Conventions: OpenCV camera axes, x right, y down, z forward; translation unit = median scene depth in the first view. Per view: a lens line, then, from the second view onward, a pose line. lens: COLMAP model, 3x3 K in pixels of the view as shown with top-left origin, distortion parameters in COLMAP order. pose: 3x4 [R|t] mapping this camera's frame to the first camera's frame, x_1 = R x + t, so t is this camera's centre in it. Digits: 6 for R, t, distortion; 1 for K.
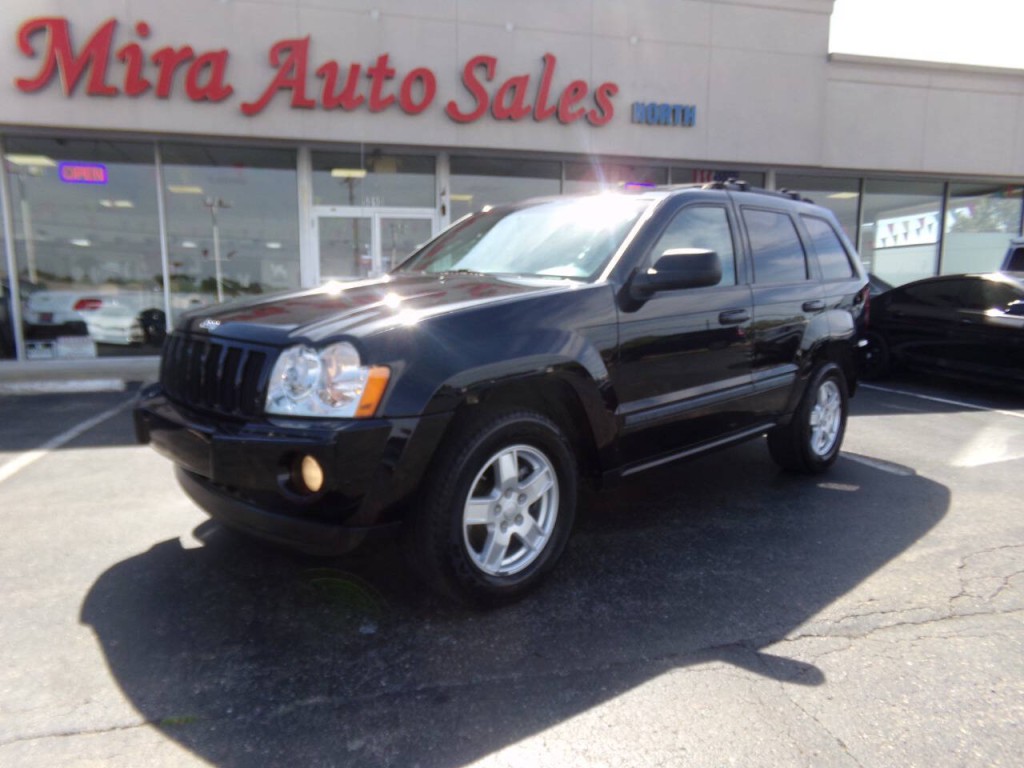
lens RADIAL K [[700.2, 0, 501.4], [0, 700.2, 385.1], [0, 0, 1]] dist [0.001305, 0.031248]
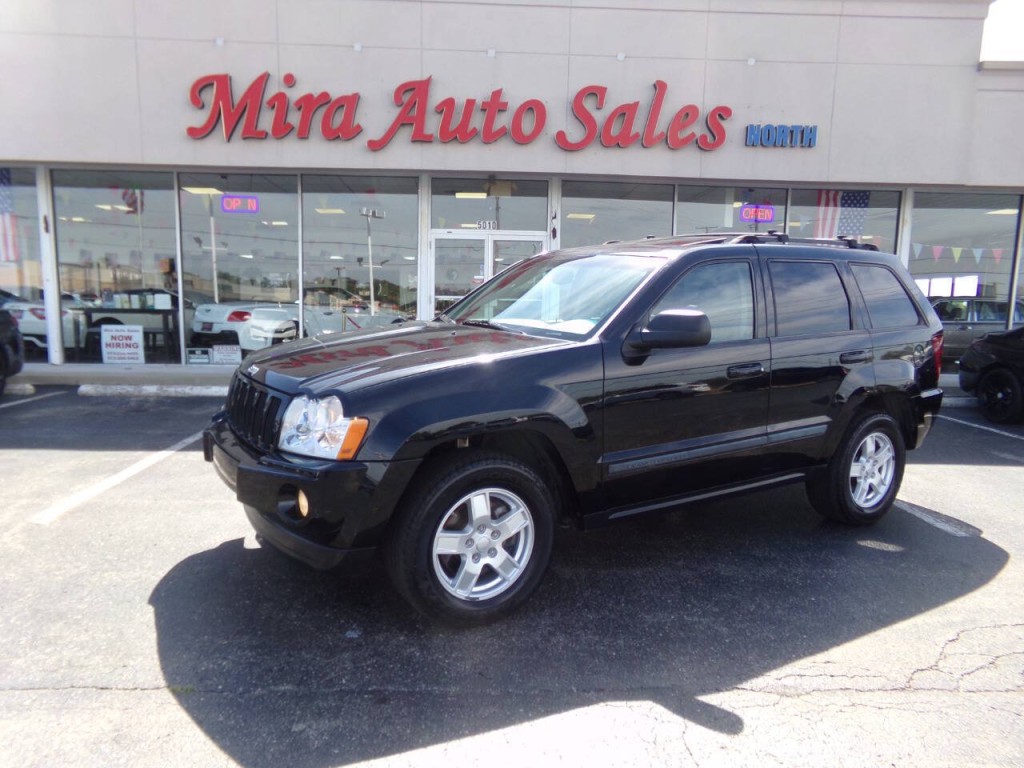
lens RADIAL K [[700.2, 0, 501.4], [0, 700.2, 385.1], [0, 0, 1]] dist [0.001305, 0.031248]
pose [[0.978449, 0.044470, -0.201643, 0.189628], [-0.046244, 0.998922, -0.004092, -0.055348], [0.201244, 0.013328, 0.979450, -0.082277]]
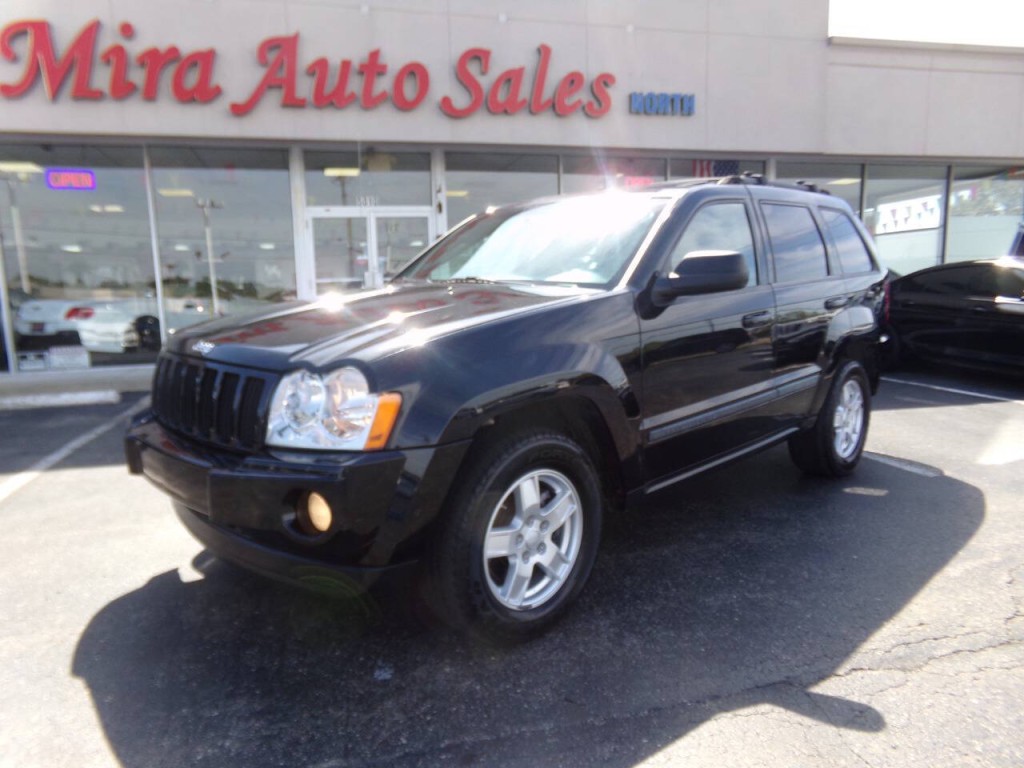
lens RADIAL K [[698.0, 0, 499.3], [0, 698.0, 384.8], [0, 0, 1]] dist [0.018840, 0.007575]
pose [[0.999679, -0.025334, 0.000824, -0.019308], [0.025325, 0.999639, 0.008962, -0.025997], [-0.001050, -0.008939, 0.999959, 0.052804]]
